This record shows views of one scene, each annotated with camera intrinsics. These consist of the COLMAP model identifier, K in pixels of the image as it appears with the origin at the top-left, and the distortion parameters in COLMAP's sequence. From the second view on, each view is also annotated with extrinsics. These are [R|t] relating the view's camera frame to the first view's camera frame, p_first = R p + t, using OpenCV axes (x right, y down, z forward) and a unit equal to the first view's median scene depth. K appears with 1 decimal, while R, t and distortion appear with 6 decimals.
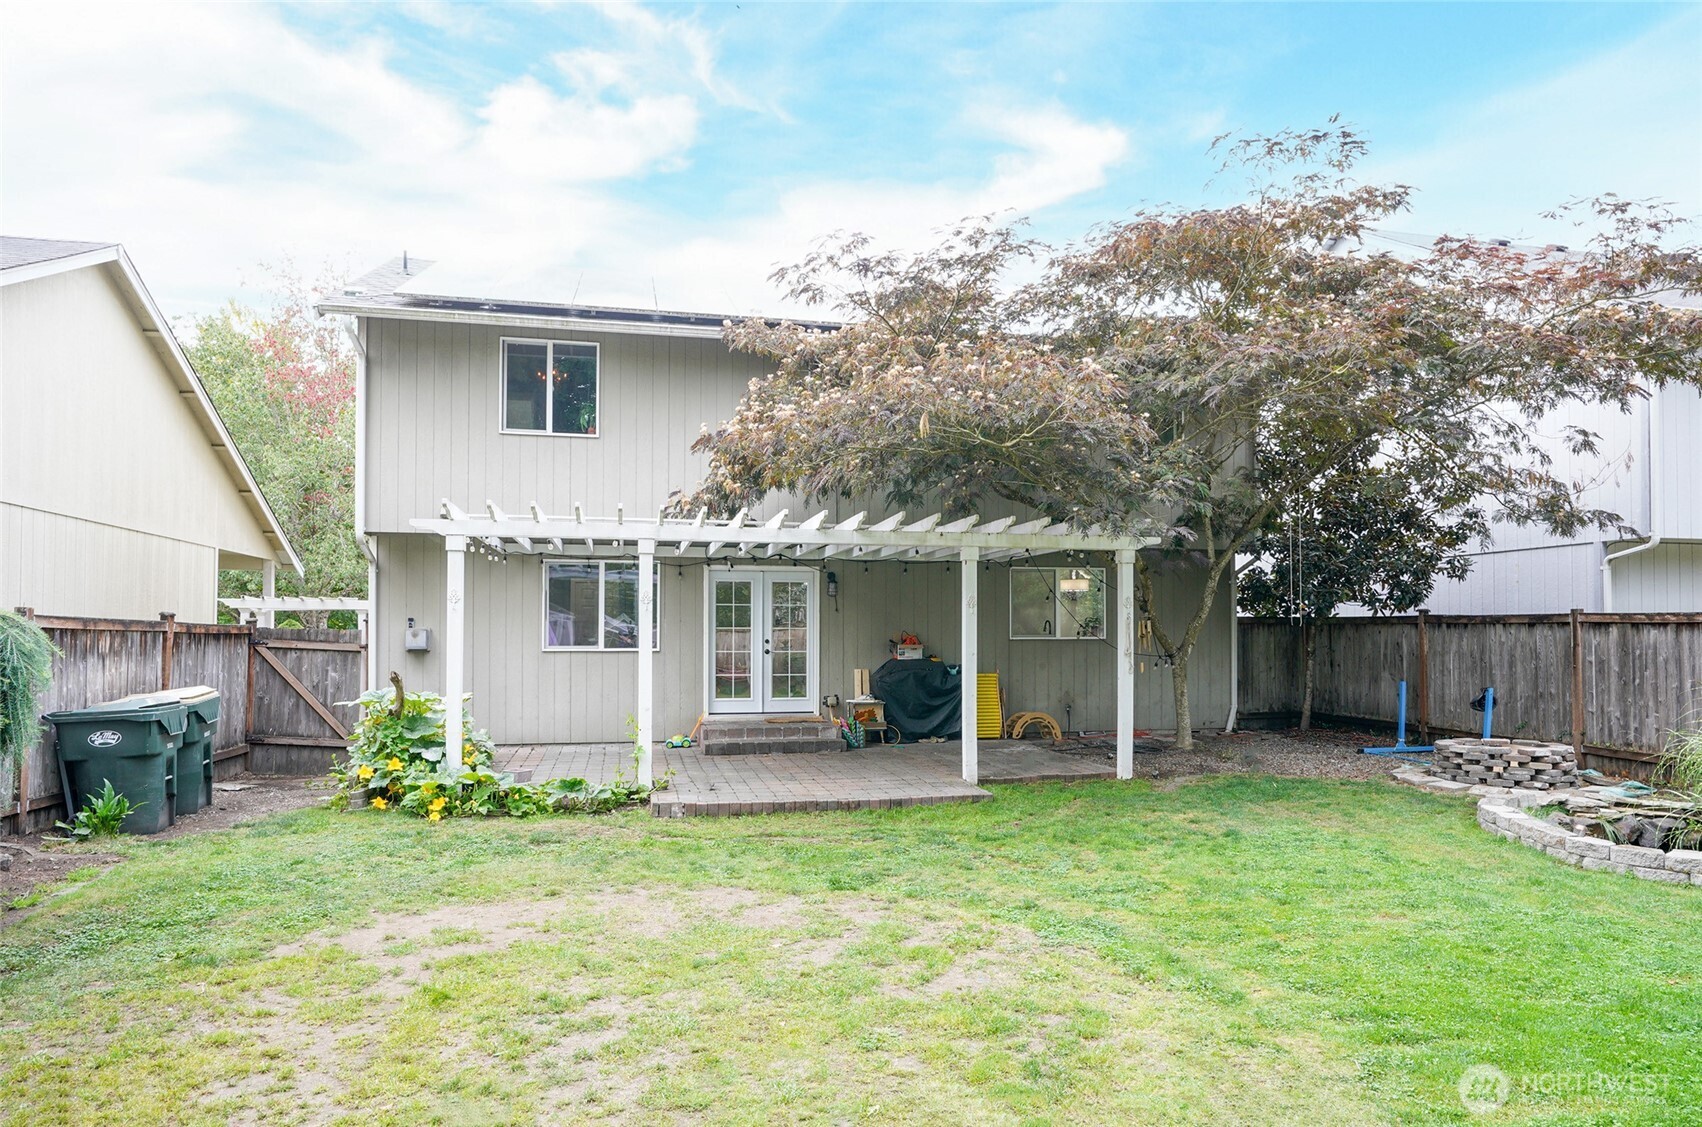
lens RADIAL K [[964.9, 0, 825.8], [0, 964.9, 598.3], [0, 0, 1]] dist [0.001401, 0.007112]
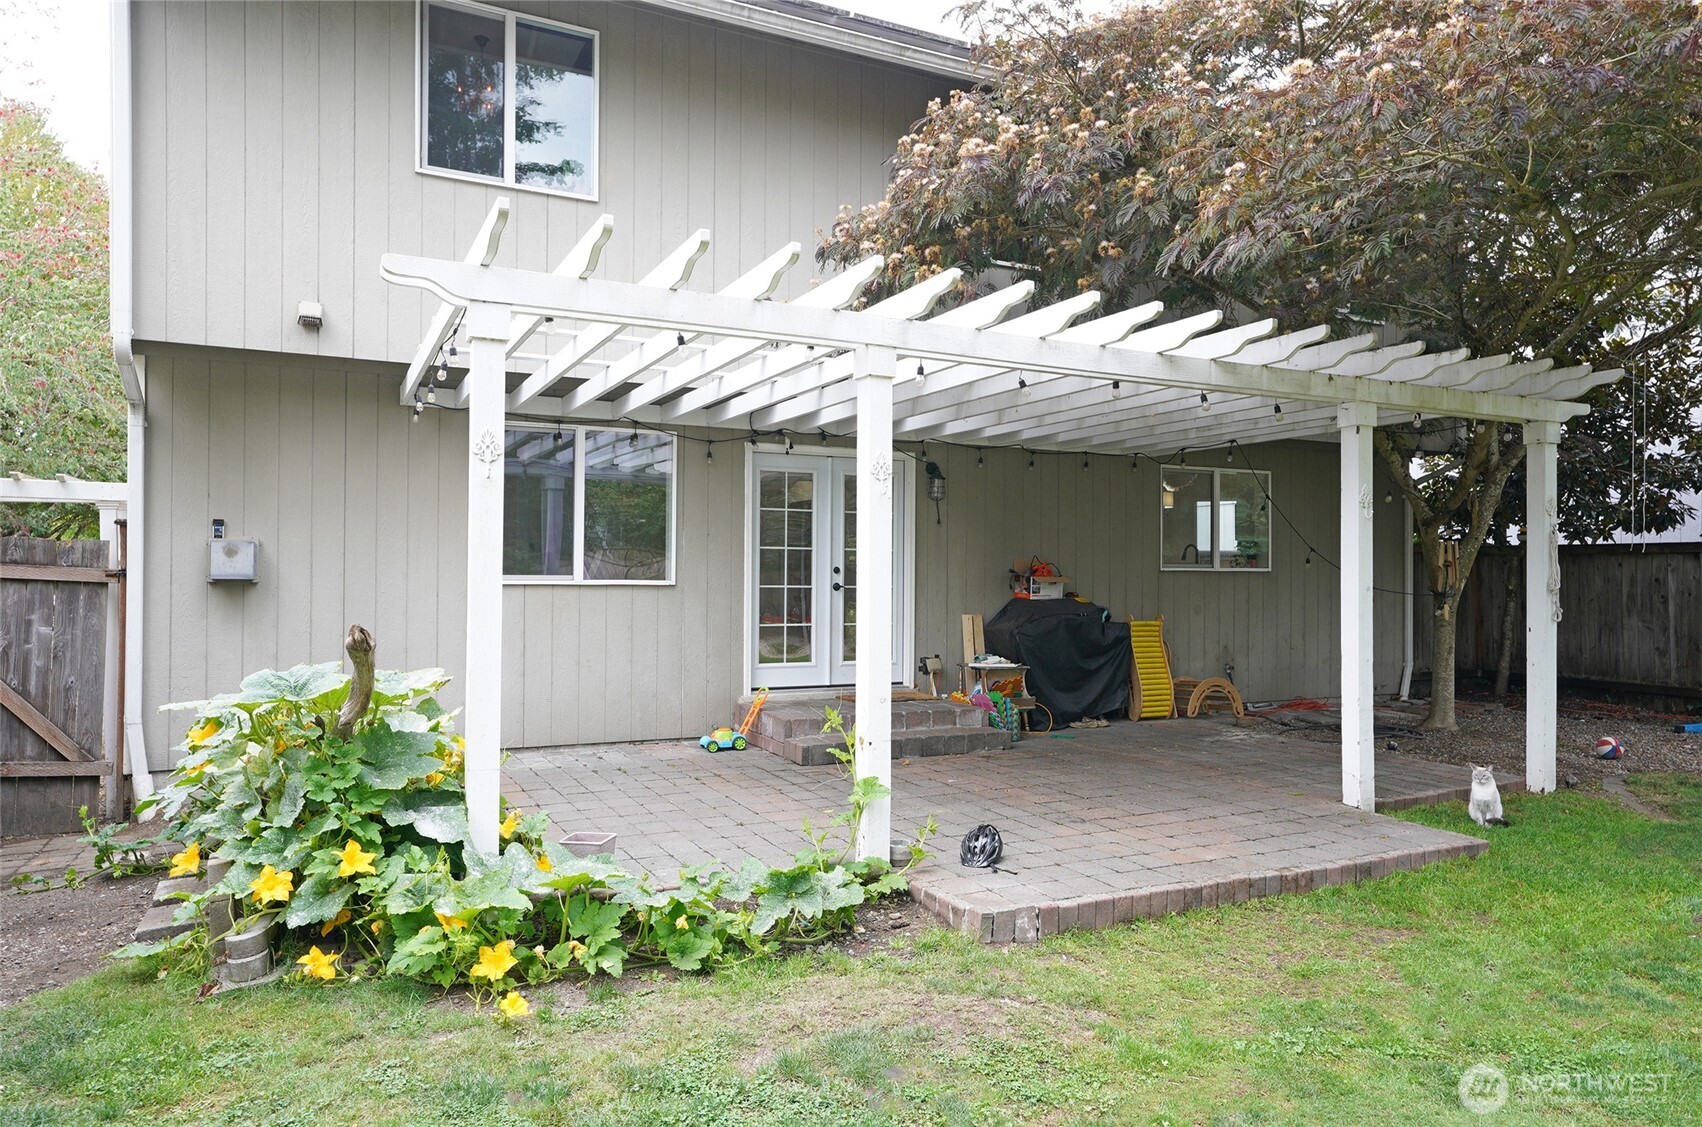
lens RADIAL K [[1087.0, 0, 851.5], [0, 1087.0, 551.9], [0, 0, 1]] dist [0.023272, 0.003672]
pose [[0.970292, 0.011342, 0.241672, -0.270463], [-0.015347, 0.999774, 0.014696, 0.026821], [-0.241451, -0.017968, 0.970247, 0.389097]]
